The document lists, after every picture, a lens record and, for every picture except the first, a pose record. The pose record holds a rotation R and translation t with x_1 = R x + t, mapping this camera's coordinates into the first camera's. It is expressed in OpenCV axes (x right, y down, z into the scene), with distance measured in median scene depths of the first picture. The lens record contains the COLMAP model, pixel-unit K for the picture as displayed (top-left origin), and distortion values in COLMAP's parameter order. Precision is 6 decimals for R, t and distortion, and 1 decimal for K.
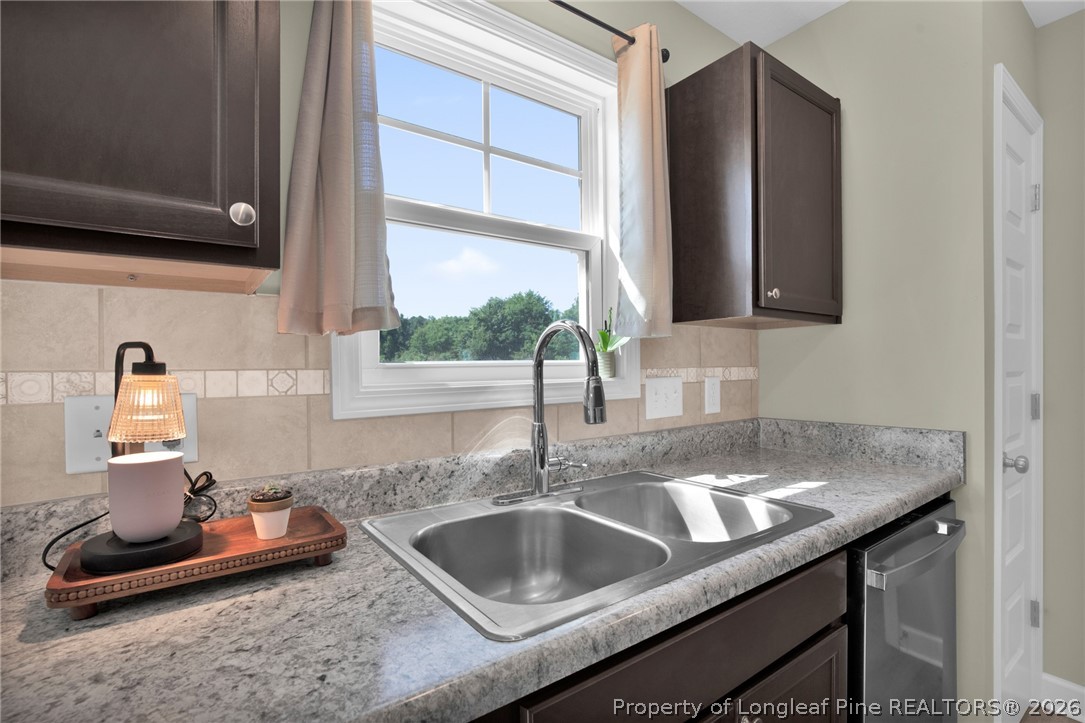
lens RADIAL K [[507.5, 0, 548.5], [0, 507.5, 370.2], [0, 0, 1]] dist [-0.015076, 0.005264]
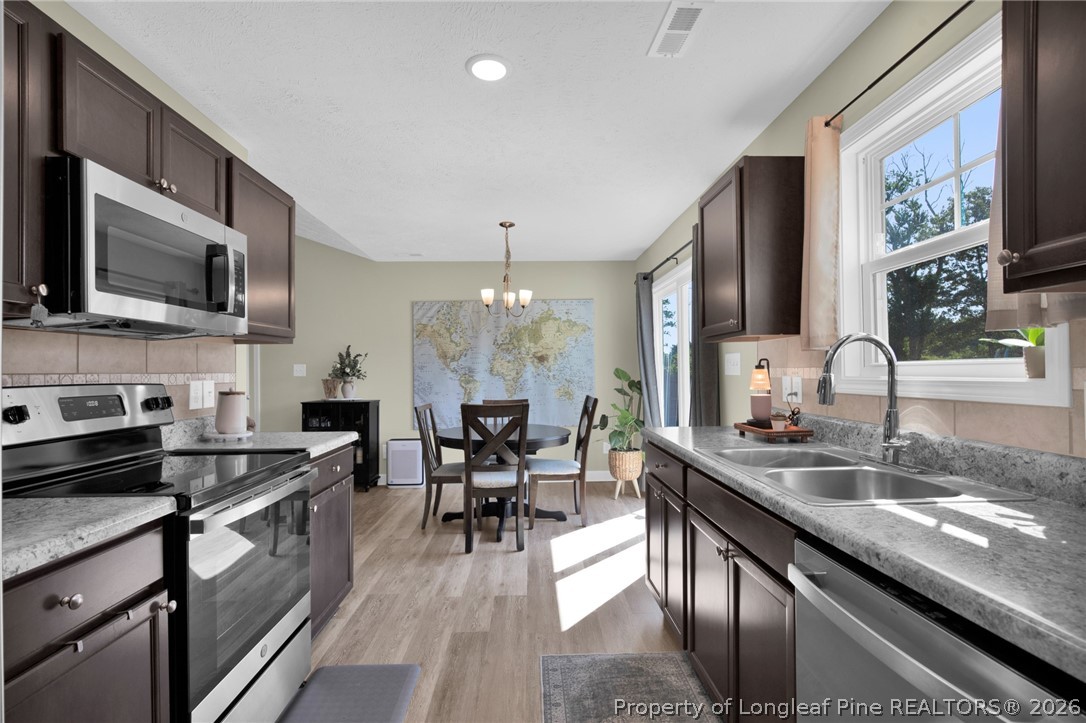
lens RADIAL K [[508.0, 0, 541.6], [0, 508.0, 368.8], [0, 0, 1]] dist [-0.015076, 0.005264]
pose [[-0.561890, 0.012188, -0.827122, 1.483770], [0.006356, 0.999926, 0.010416, -0.018844], [0.827188, 0.000596, -0.561925, 0.943421]]
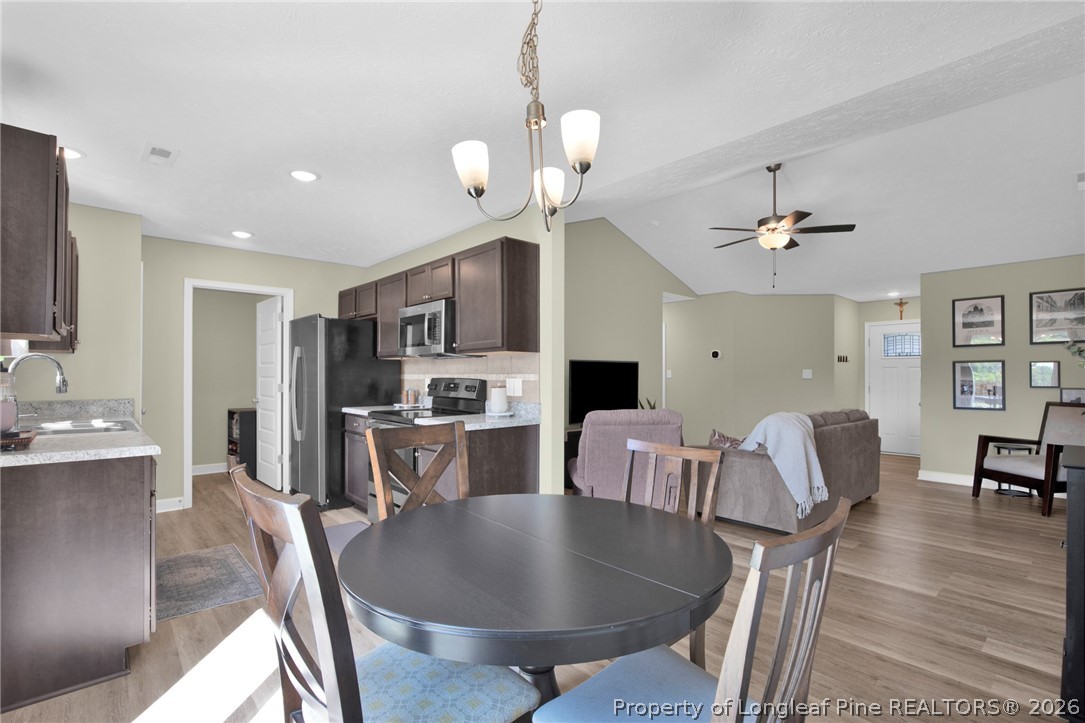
lens RADIAL K [[507.5, 0, 544.8], [0, 507.5, 369.4], [0, 0, 1]] dist [-0.015076, 0.005264]
pose [[-0.090046, 0.016973, 0.995793, -2.356732], [0.009216, 0.999826, -0.016208, 0.032459], [-0.995895, 0.007718, -0.090187, -1.076746]]
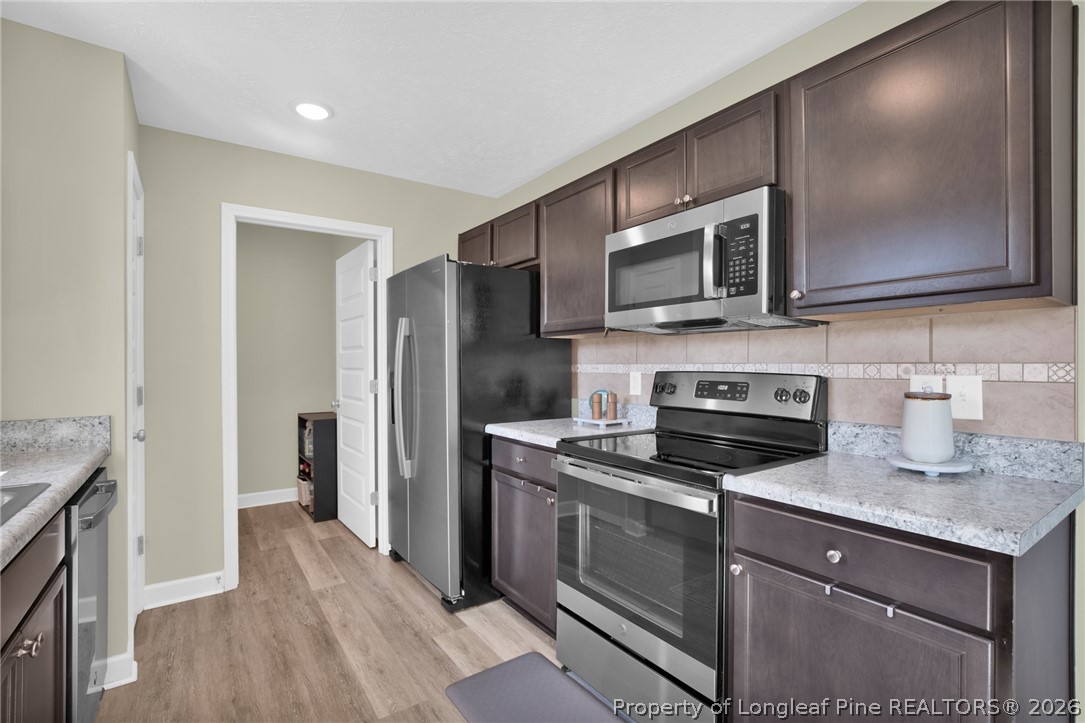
lens RADIAL K [[507.5, 0, 549.1], [0, 507.5, 365.5], [0, 0, 1]] dist [-0.015076, 0.005264]
pose [[0.023284, 0.003410, 0.999723, -0.590873], [0.010260, 0.999941, -0.003650, 0.007458], [-0.999676, 0.010342, 0.023247, -0.243197]]
